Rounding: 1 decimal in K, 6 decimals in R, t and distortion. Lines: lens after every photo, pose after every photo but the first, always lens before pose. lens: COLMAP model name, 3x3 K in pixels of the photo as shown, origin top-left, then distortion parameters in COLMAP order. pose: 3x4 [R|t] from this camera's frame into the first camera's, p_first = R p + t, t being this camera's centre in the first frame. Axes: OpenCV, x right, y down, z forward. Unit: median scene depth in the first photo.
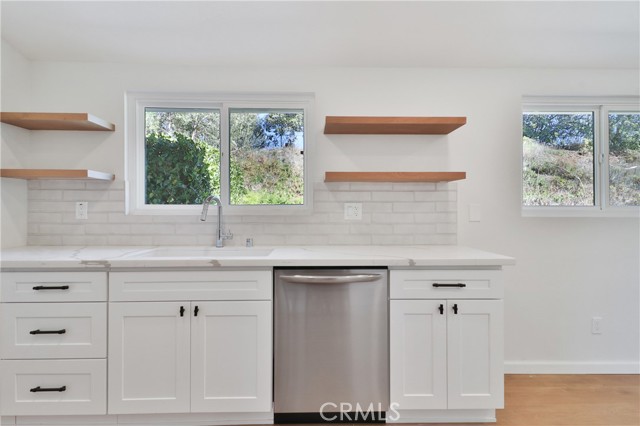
lens RADIAL K [[329.1, 0, 319.4], [0, 329.1, 208.9], [0, 0, 1]] dist [0.020649, -0.002554]
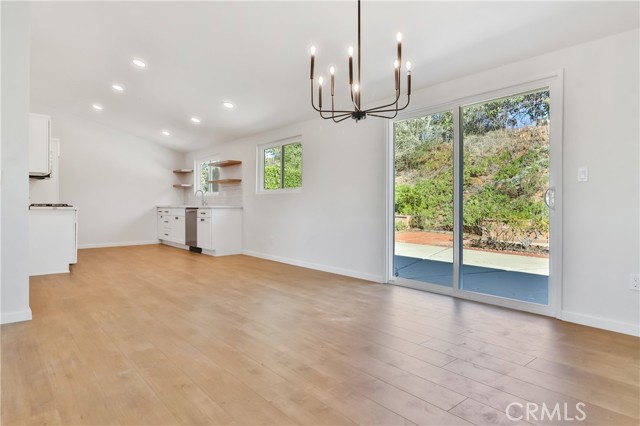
lens RADIAL K [[369.1, 0, 319.2], [0, 369.1, 208.5], [0, 0, 1]] dist [0.016495, -0.006357]
pose [[0.629409, 0.006980, -0.777043, 3.045934], [0.008894, 0.999829, 0.016186, 0.090175], [0.777023, -0.017099, 0.629239, -0.367404]]
